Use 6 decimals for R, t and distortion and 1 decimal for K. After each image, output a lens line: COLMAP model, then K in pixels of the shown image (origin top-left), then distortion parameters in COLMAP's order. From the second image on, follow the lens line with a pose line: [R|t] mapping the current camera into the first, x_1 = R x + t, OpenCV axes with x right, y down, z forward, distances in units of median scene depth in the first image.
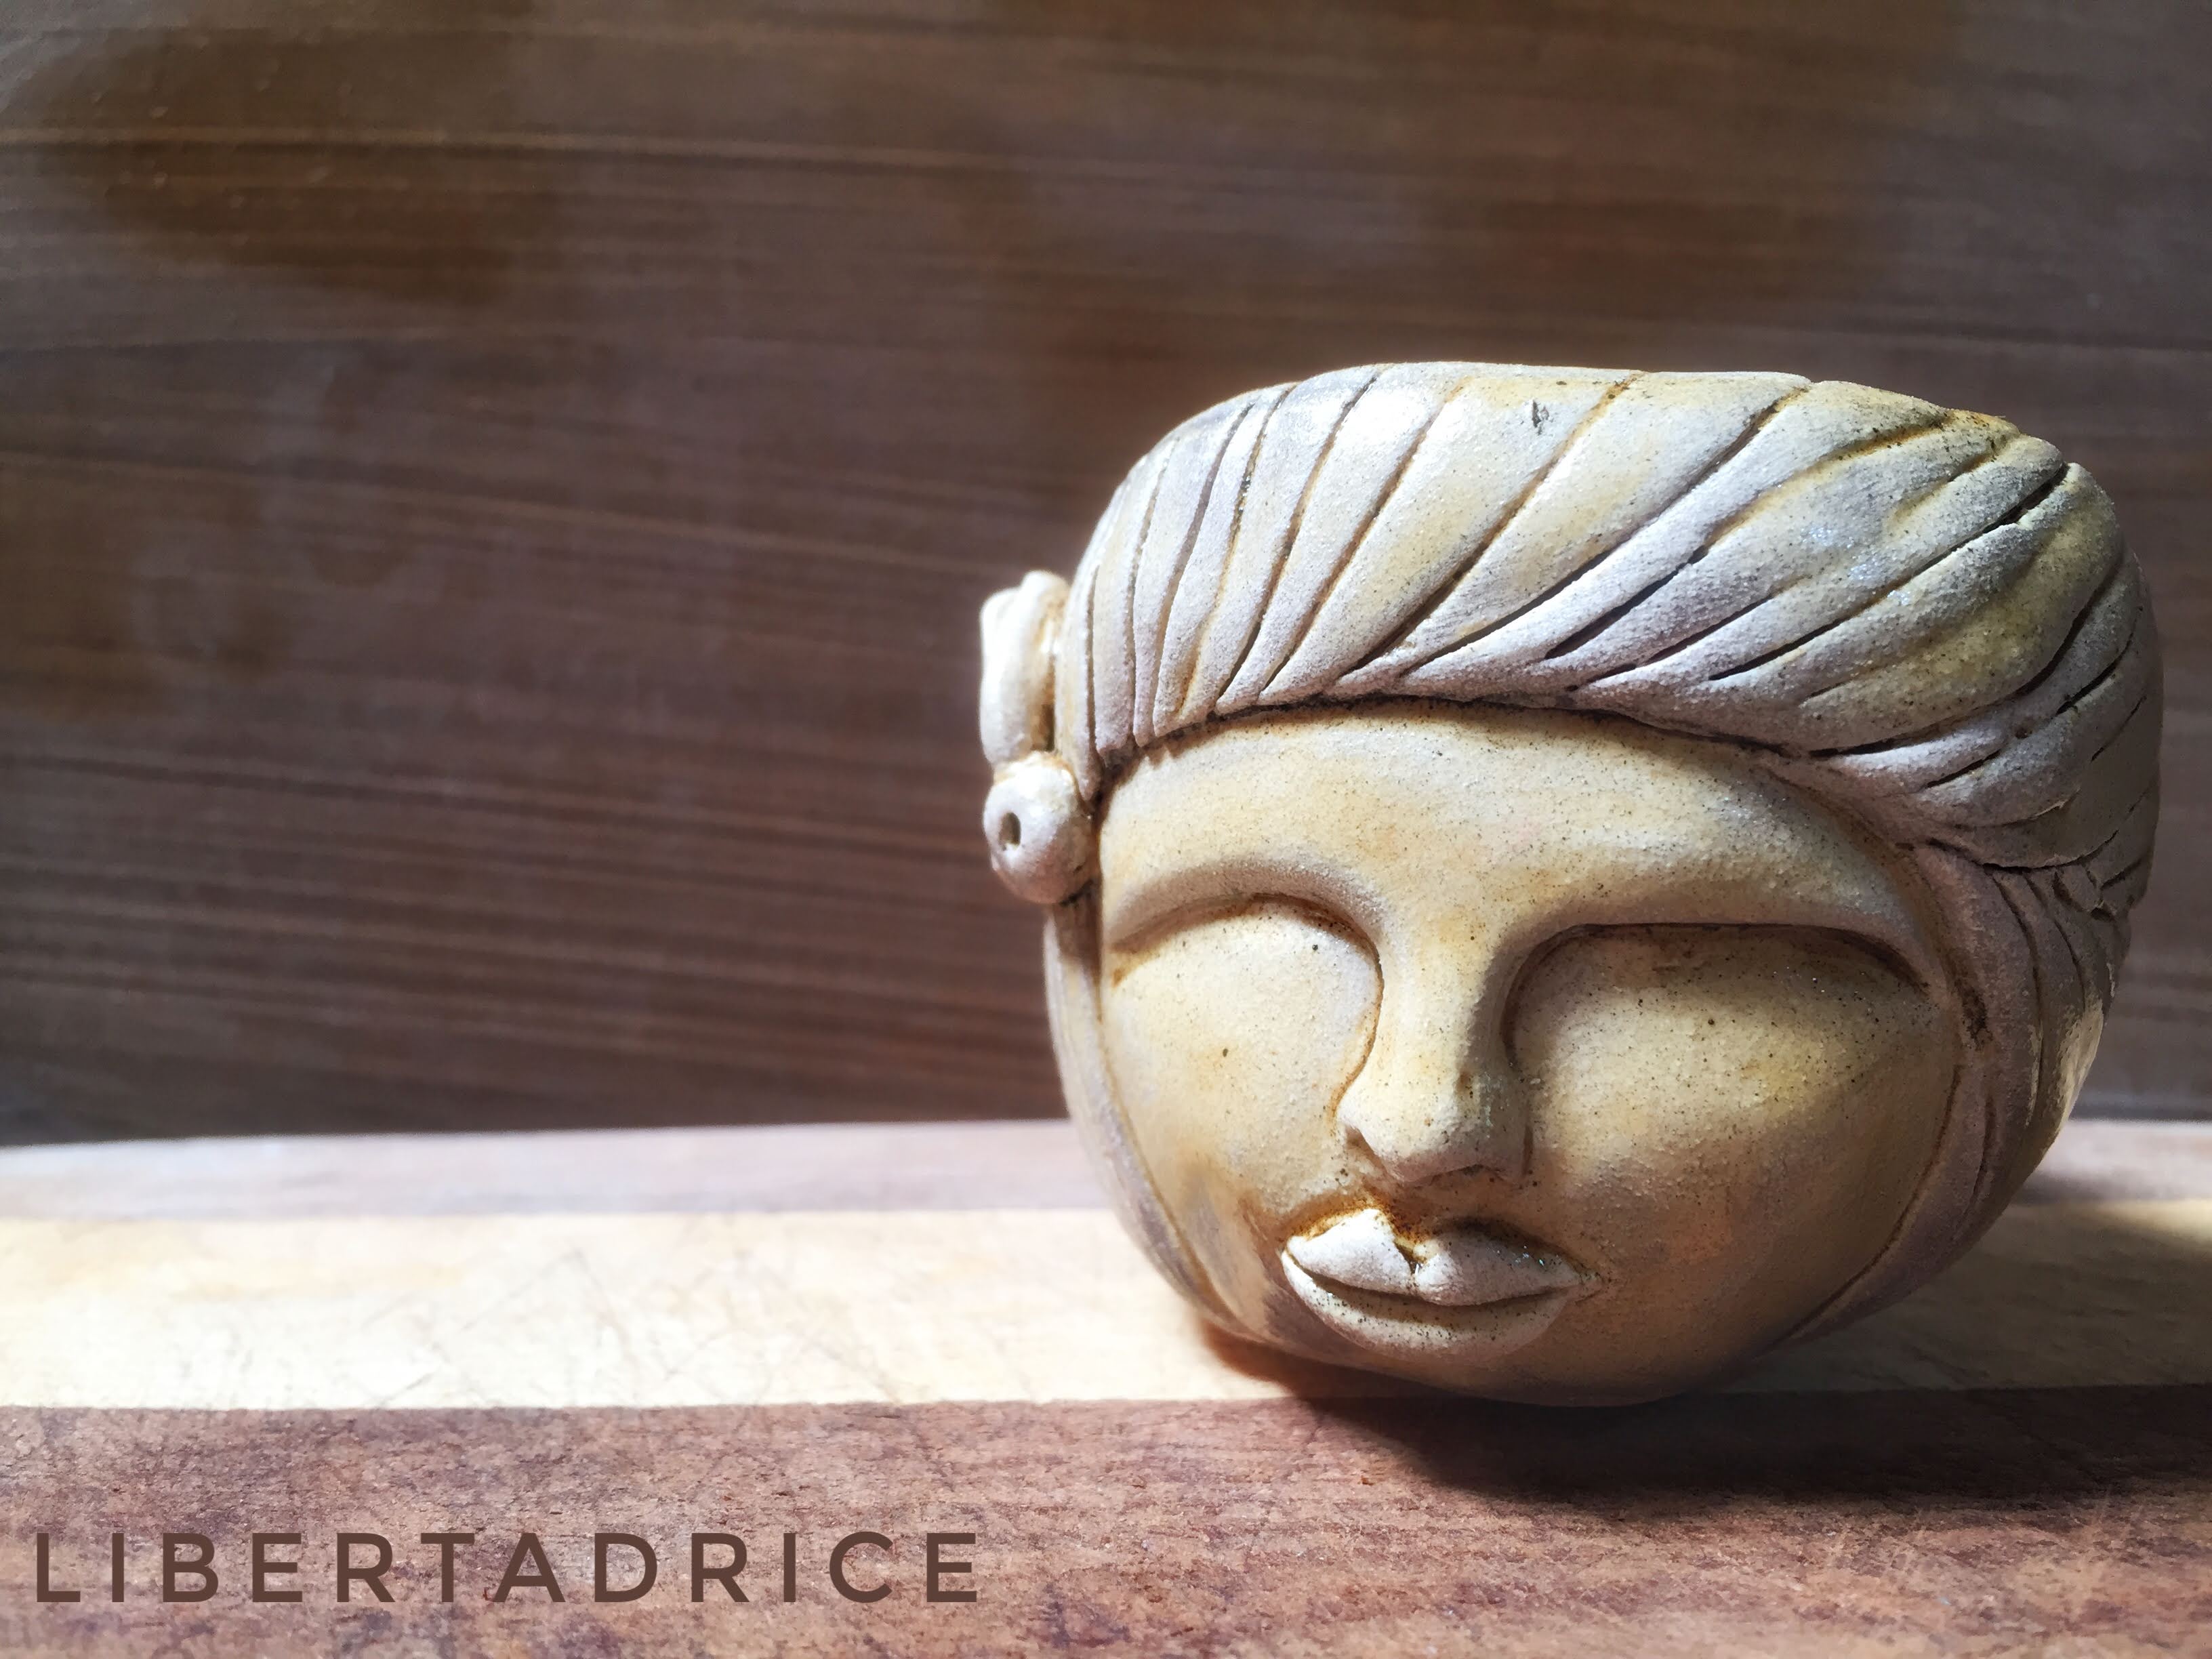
lens RADIAL K [[2029.7, 0, 1128.1], [0, 2029.7, 793.9], [0, 0, 1]] dist [0.086516, -0.179628]
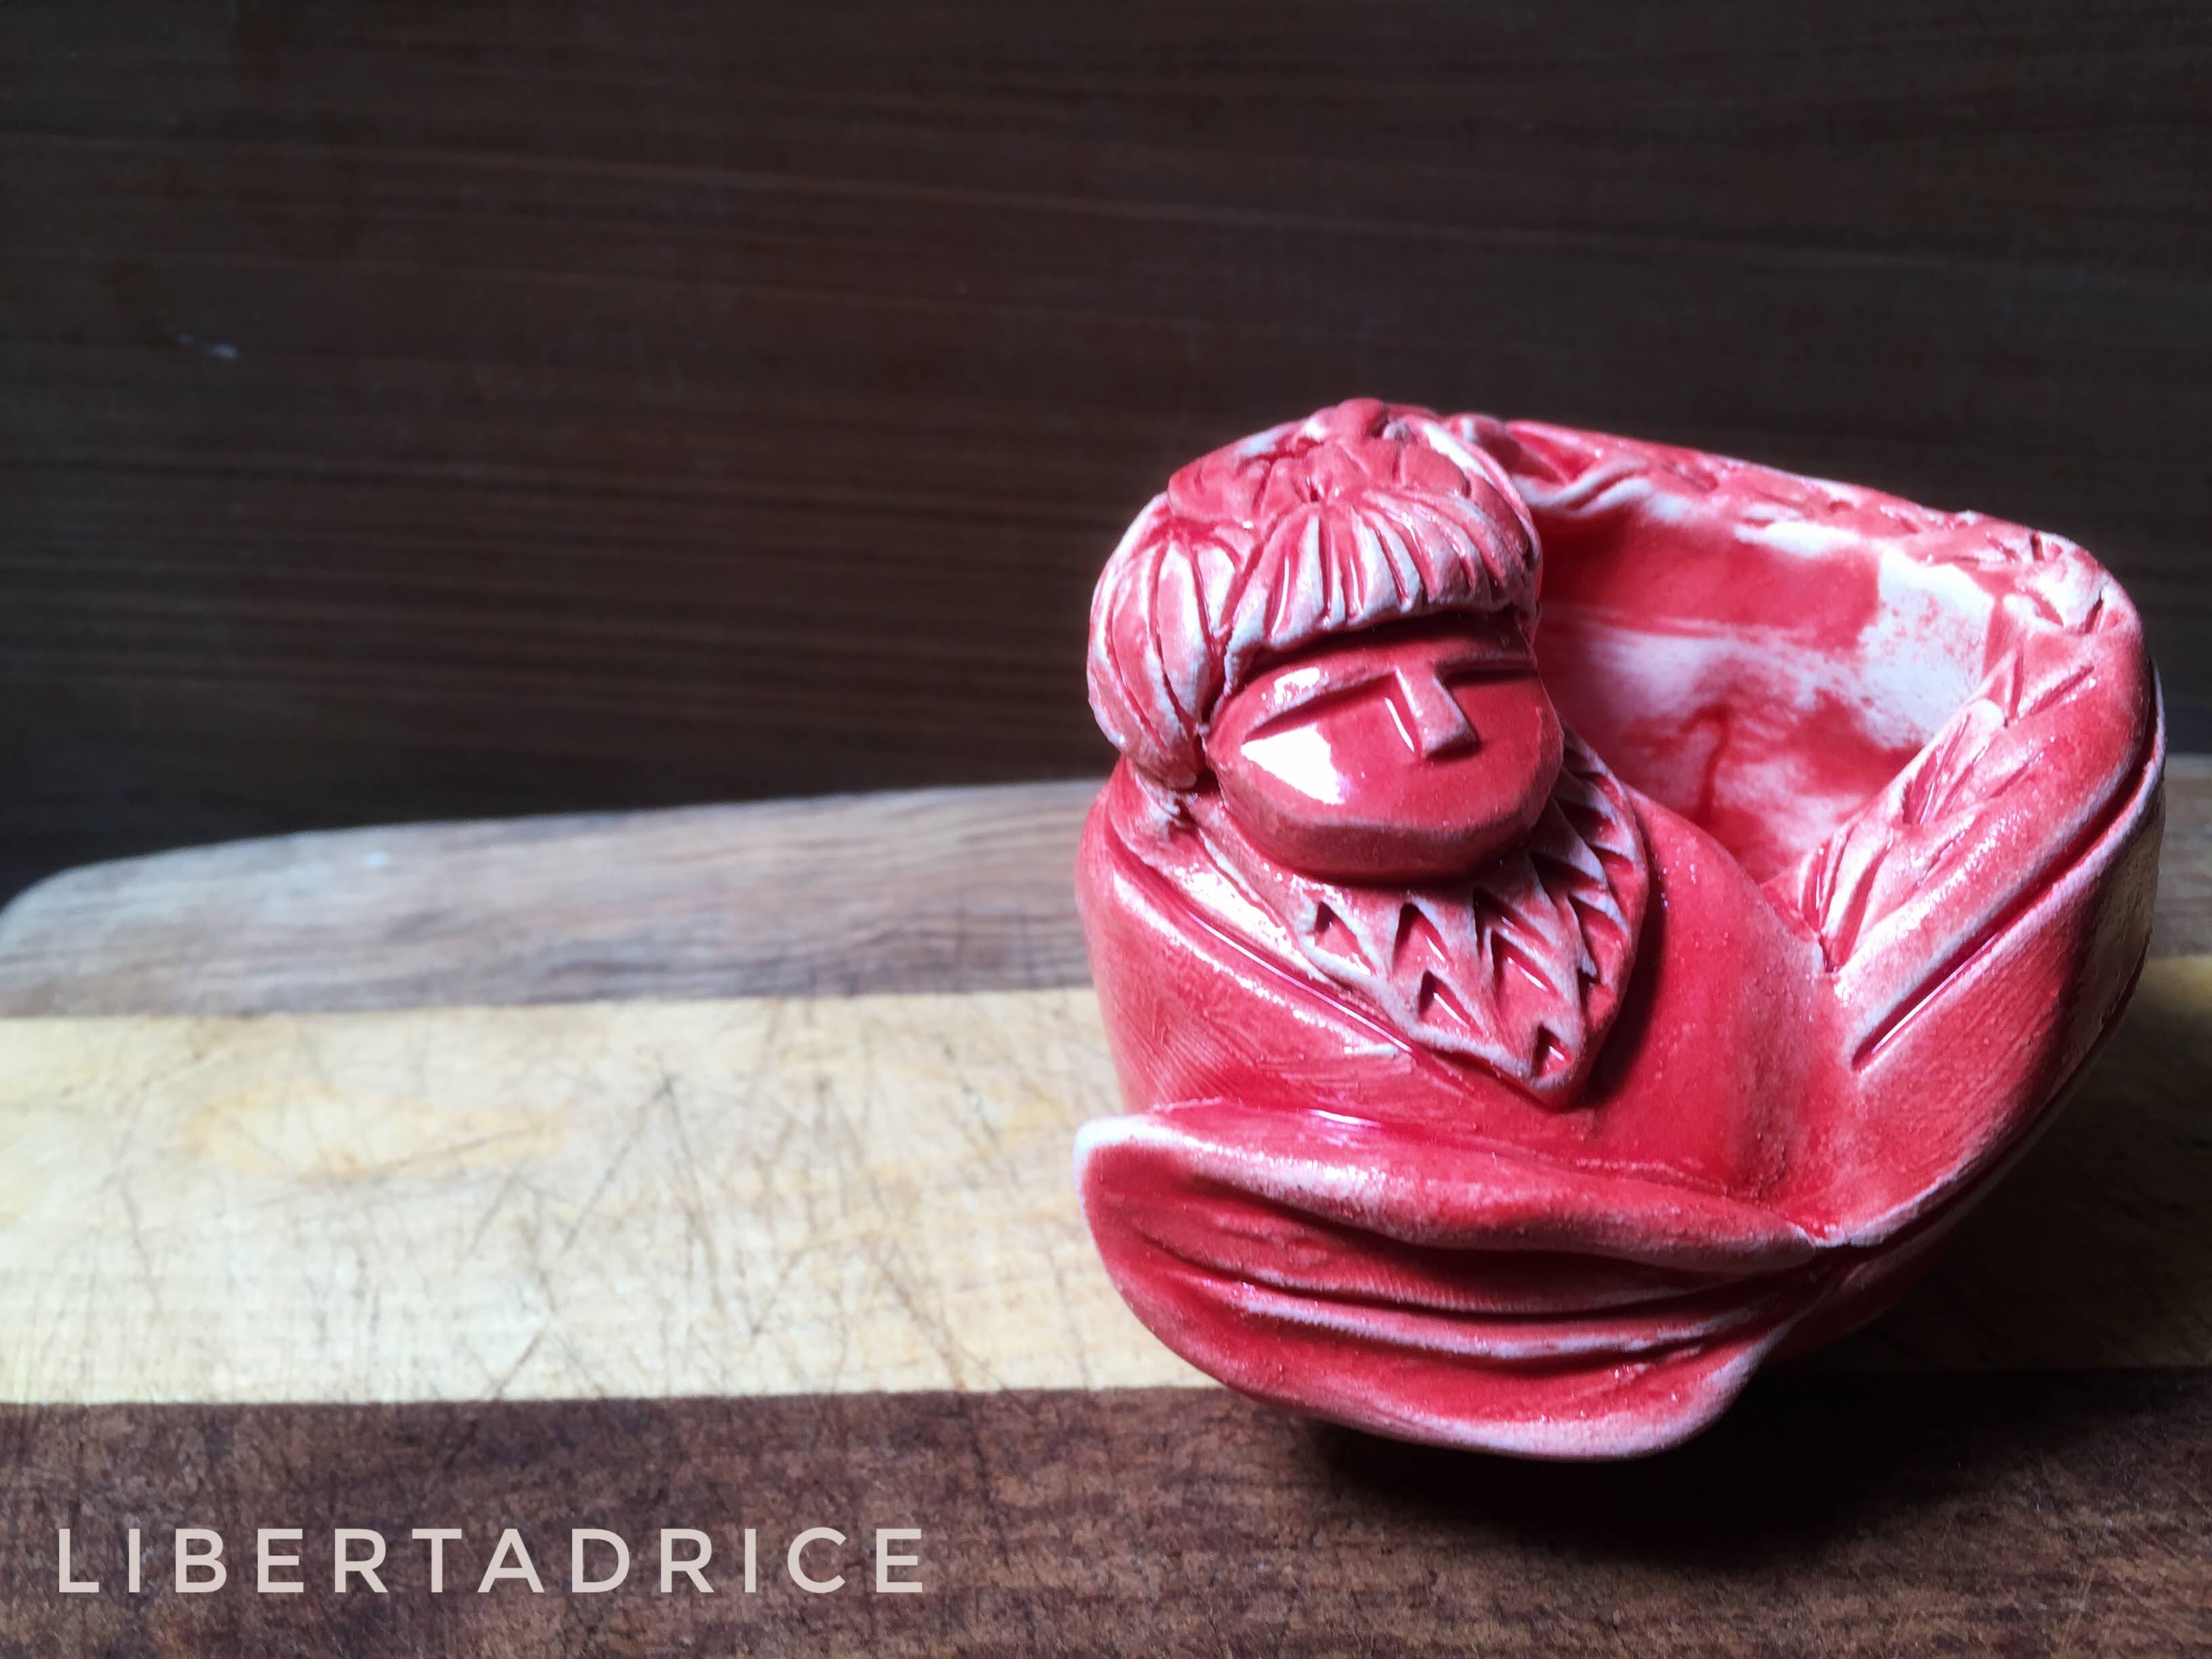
lens RADIAL K [[2029.7, 0, 1122.4], [0, 2029.7, 826.3], [0, 0, 1]] dist [0.086516, -0.179628]
pose [[0.996117, -0.015560, -0.086648, 0.064284], [0.055405, 0.875691, 0.479683, -0.436577], [0.068413, -0.482621, 0.873153, 0.189347]]
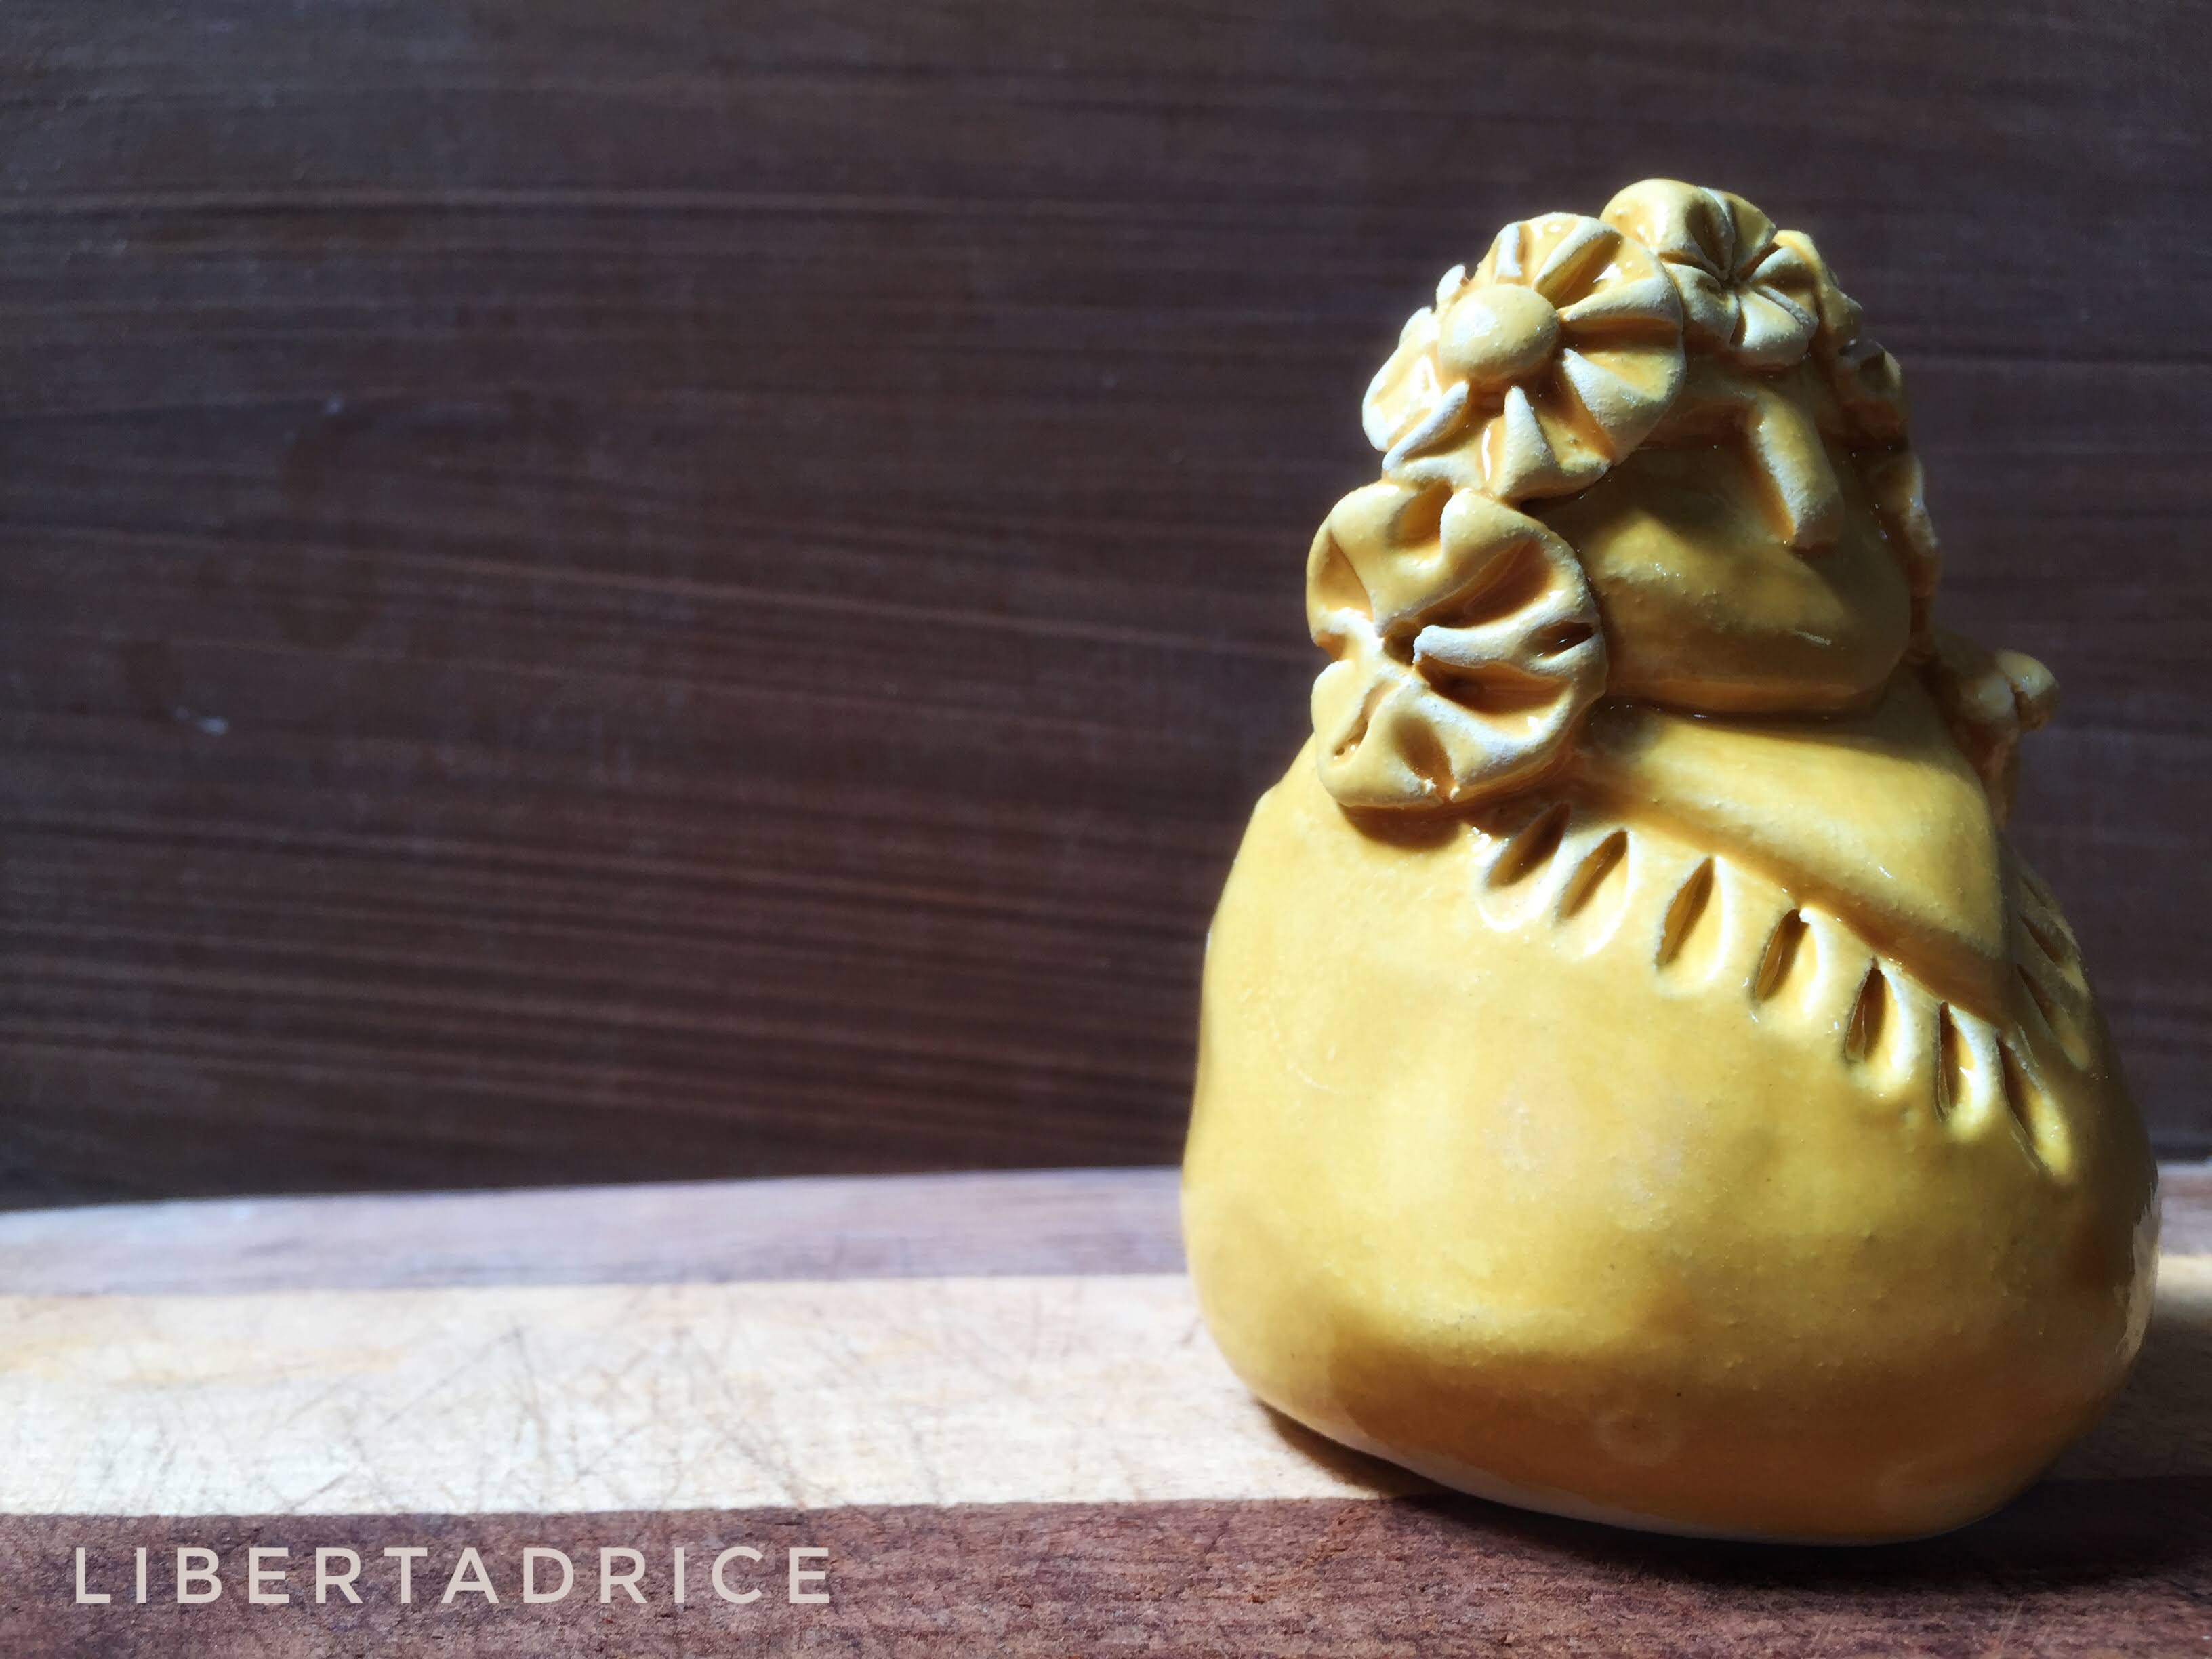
lens RADIAL K [[2029.7, 0, 1132.9], [0, 2029.7, 782.1], [0, 0, 1]] dist [0.086516, -0.179628]
pose [[0.999213, -0.016667, -0.035982, 0.081715], [0.016979, 0.999821, 0.008392, -0.054386], [0.035835, -0.008996, 0.999317, 0.015051]]
